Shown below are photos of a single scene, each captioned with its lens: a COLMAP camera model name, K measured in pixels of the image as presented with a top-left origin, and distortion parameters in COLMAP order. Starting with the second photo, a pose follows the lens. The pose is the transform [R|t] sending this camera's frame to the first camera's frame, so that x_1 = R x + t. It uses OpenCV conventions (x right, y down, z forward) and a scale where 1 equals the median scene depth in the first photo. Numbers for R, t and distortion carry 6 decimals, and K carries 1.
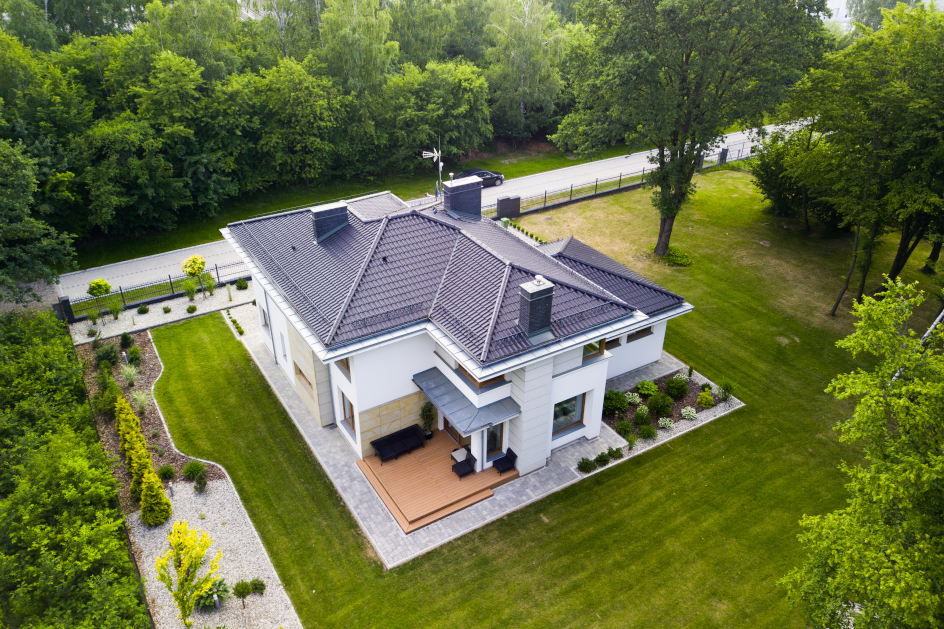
lens RADIAL K [[732.9, 0, 472.0], [0, 732.9, 314.5], [0, 0, 1]] dist [-0.003585, -0.001056]
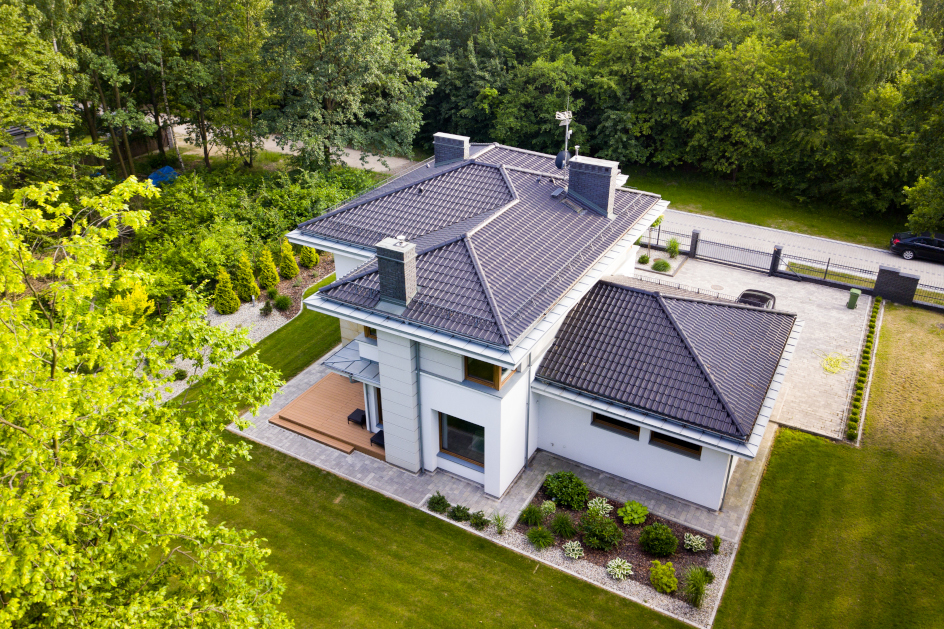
lens RADIAL K [[762.8, 0, 472.7], [0, 762.8, 293.2], [0, 0, 1]] dist [-0.004696, -0.003052]
pose [[0.485225, 0.402527, -0.776227, 0.699808], [-0.439873, 0.879597, 0.181164, -0.158195], [0.755691, 0.253536, 0.603863, 0.443121]]
